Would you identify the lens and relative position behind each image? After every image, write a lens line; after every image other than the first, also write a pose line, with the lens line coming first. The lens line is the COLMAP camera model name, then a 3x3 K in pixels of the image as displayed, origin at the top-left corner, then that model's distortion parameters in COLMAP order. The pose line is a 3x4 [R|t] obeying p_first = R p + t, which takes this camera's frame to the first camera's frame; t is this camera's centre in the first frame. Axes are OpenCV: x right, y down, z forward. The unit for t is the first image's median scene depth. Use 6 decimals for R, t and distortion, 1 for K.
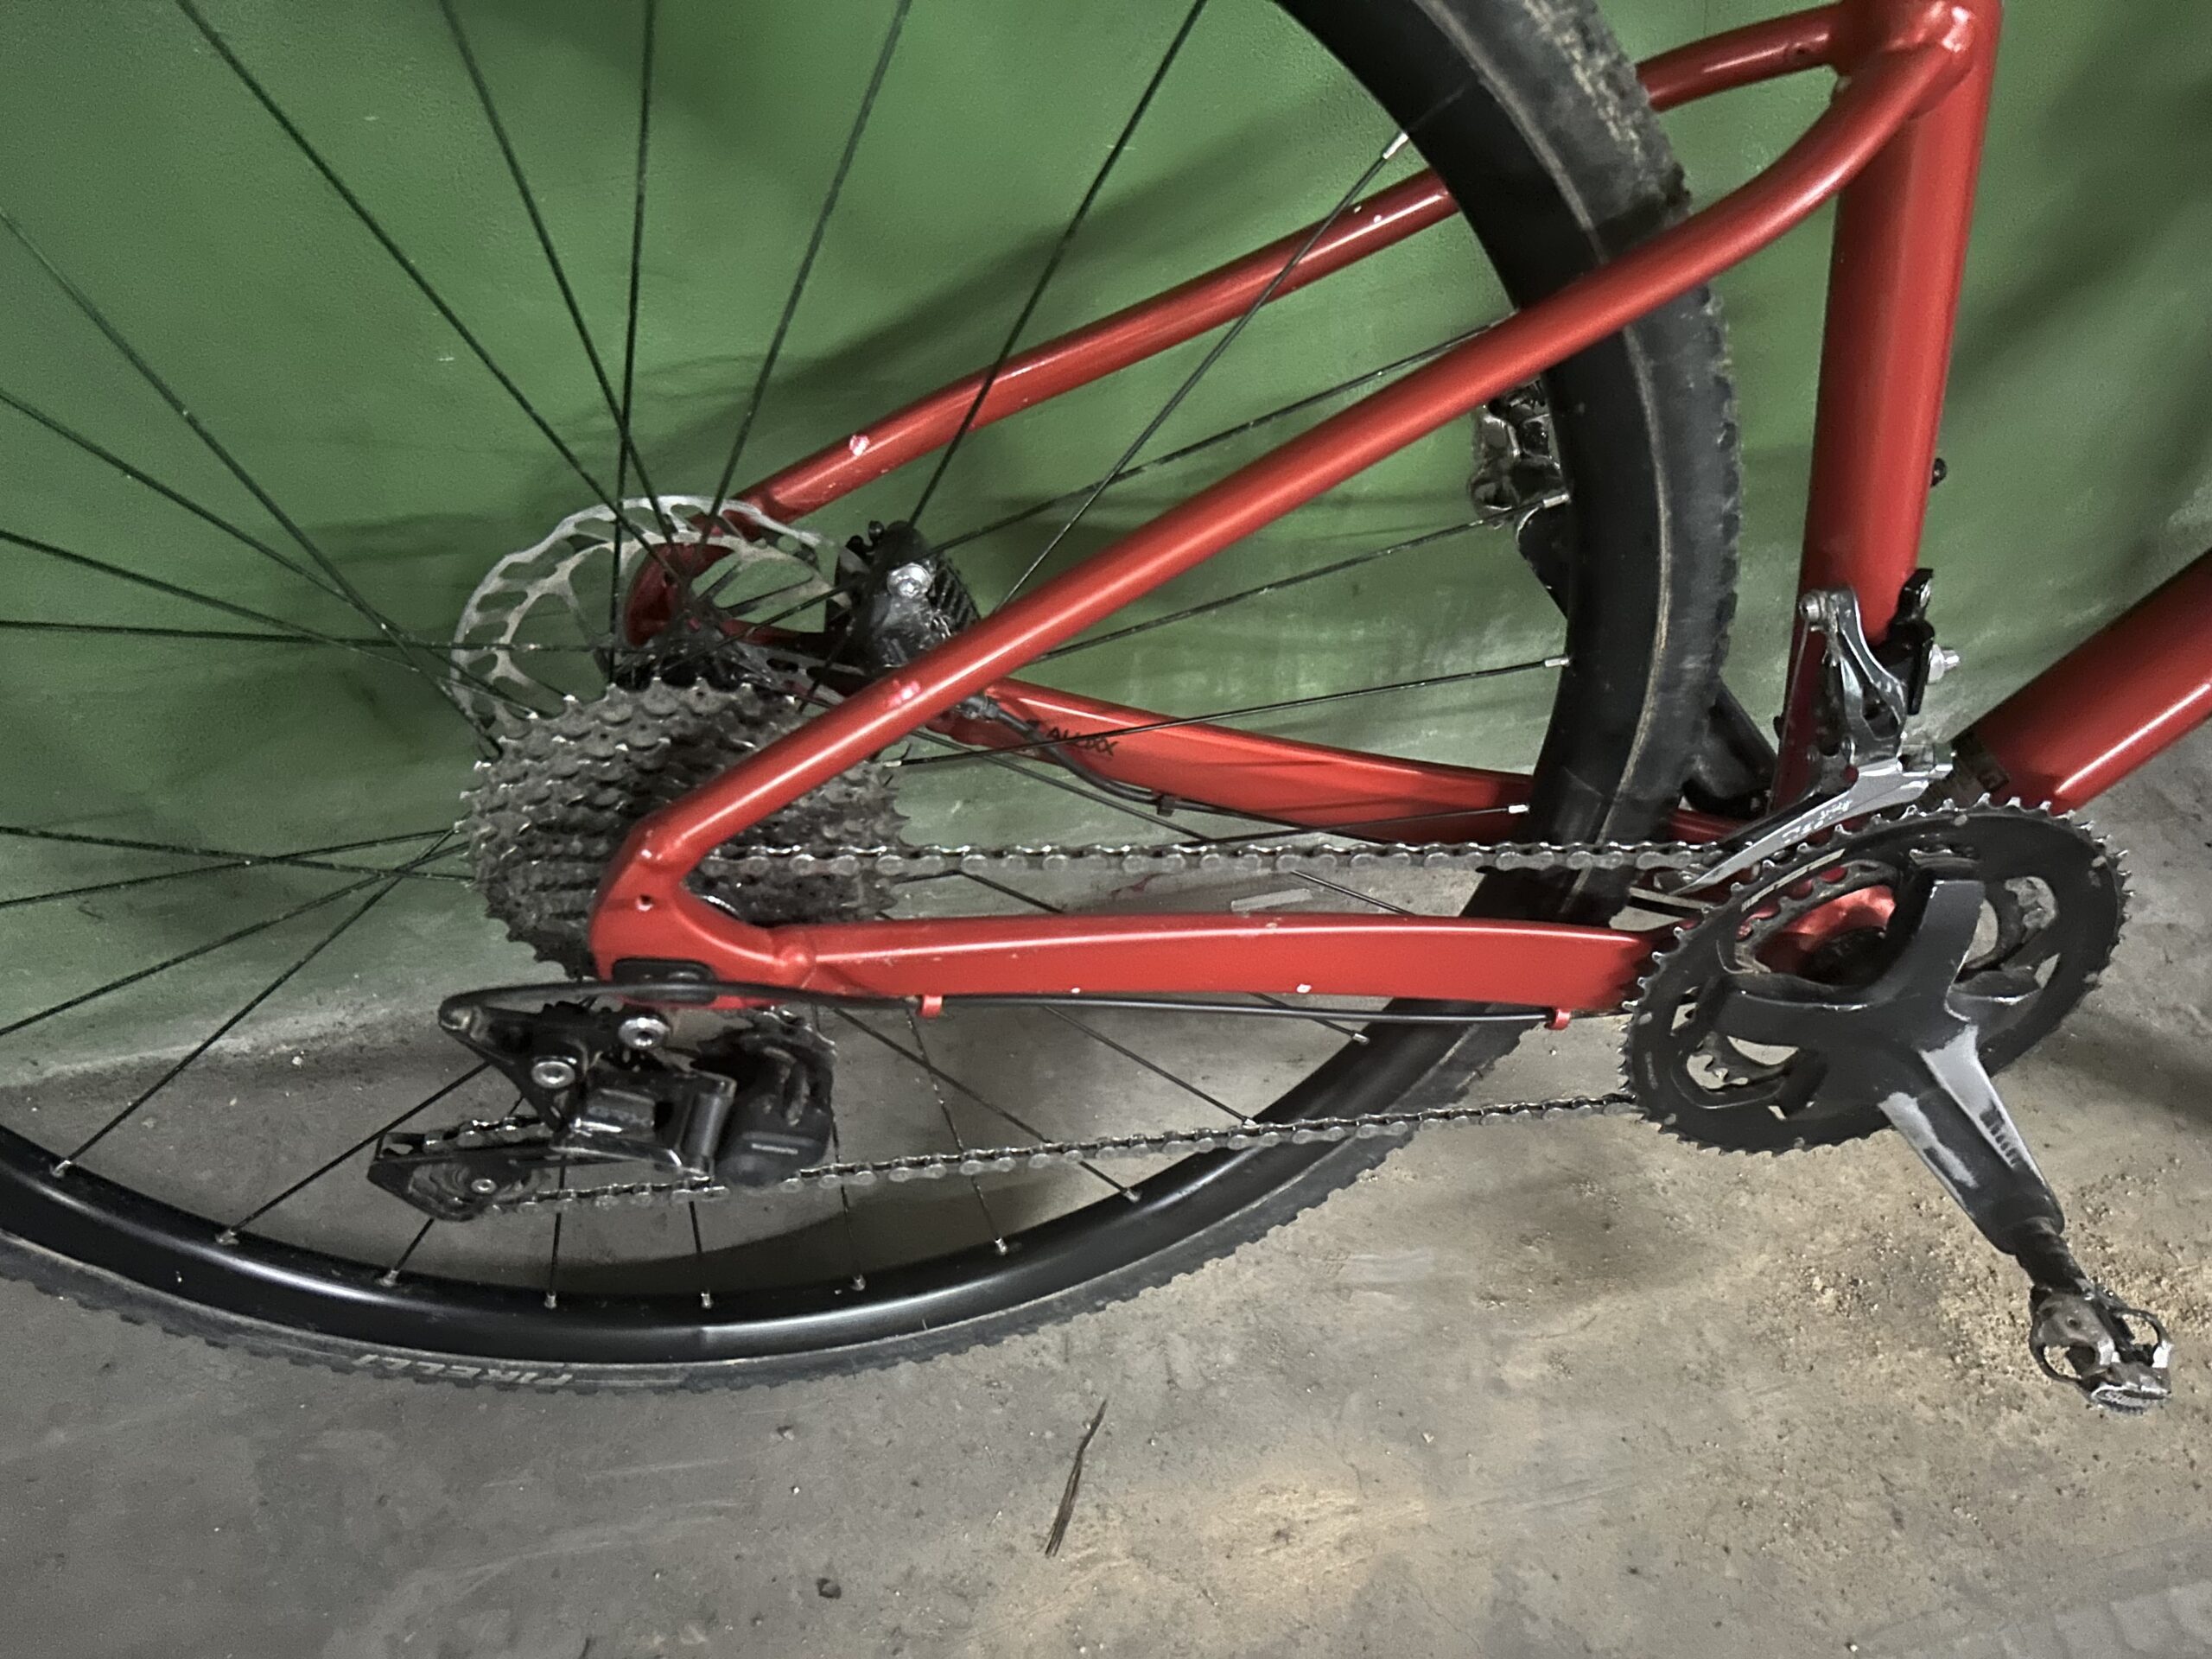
lens RADIAL K [[1669.9, 0, 1111.1], [0, 1669.9, 831.3], [0, 0, 1]] dist [0.021819, -0.001492]
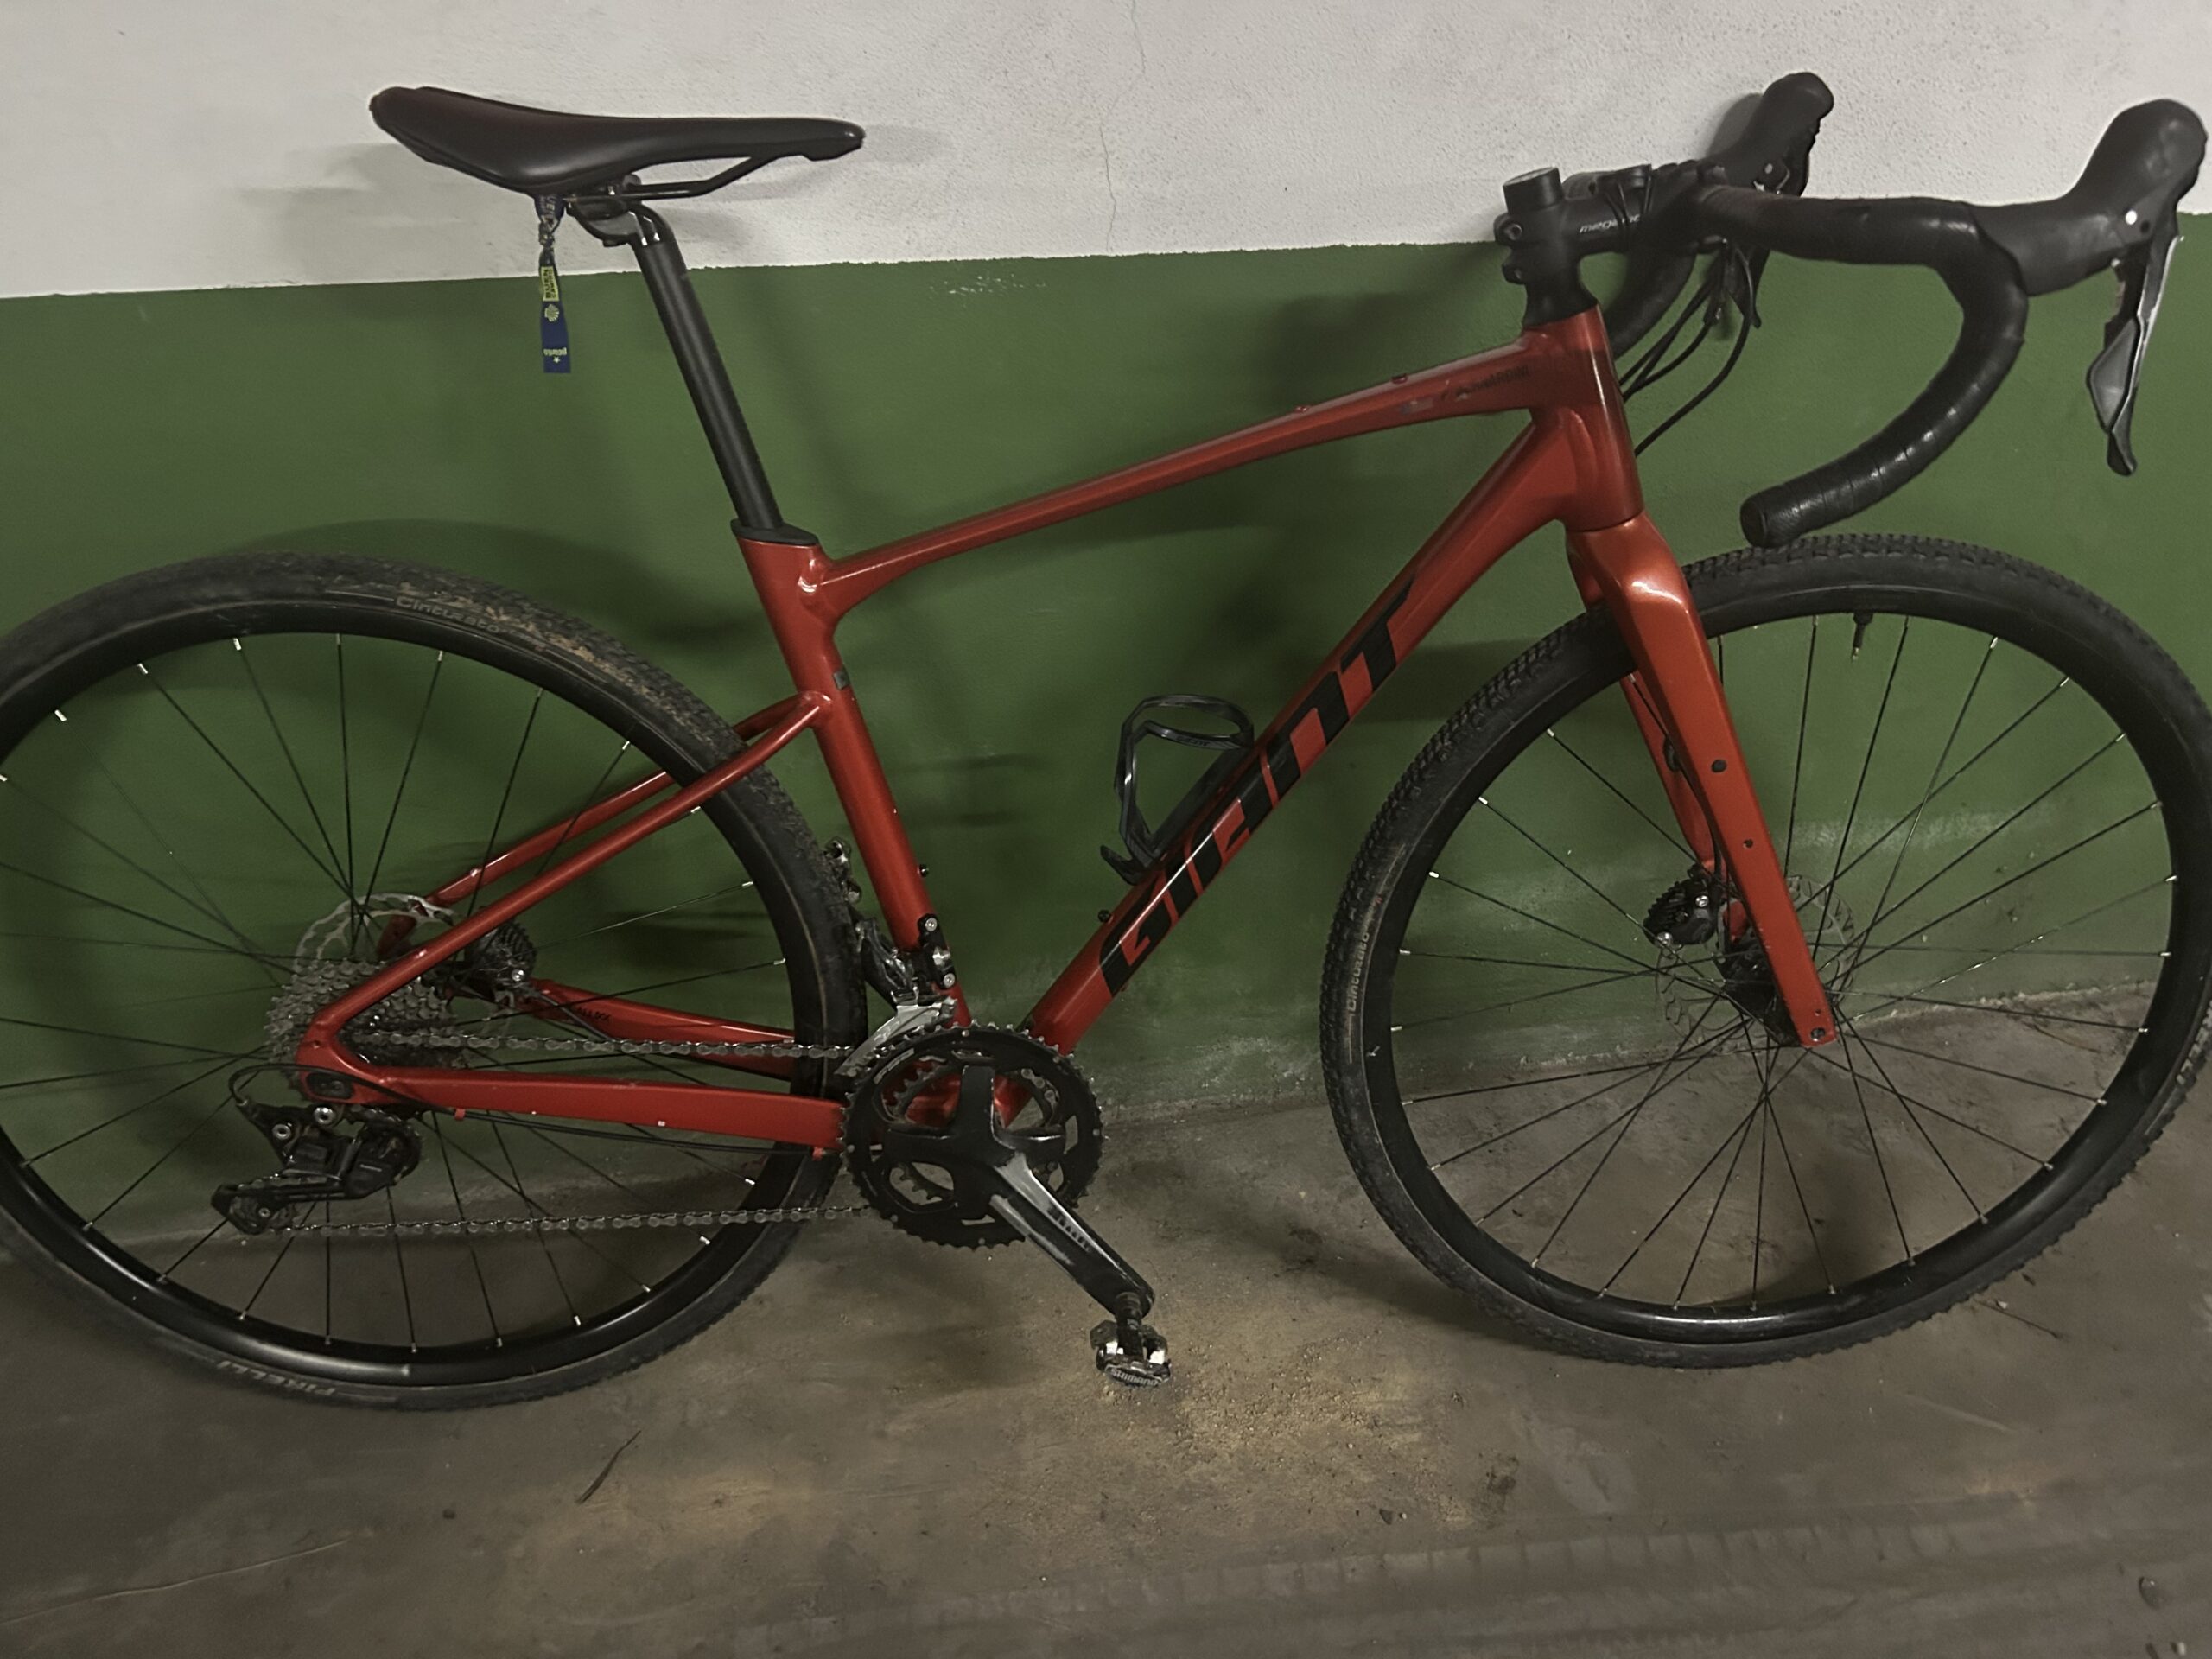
lens RADIAL K [[1669.9, 0, 1103.3], [0, 1669.9, 822.8], [0, 0, 1]] dist [0.021819, -0.001492]
pose [[0.992313, -0.026265, -0.120936, 0.697774], [-0.014671, 0.945362, -0.325693, 0.311025], [0.122883, 0.324963, 0.937709, -0.751125]]
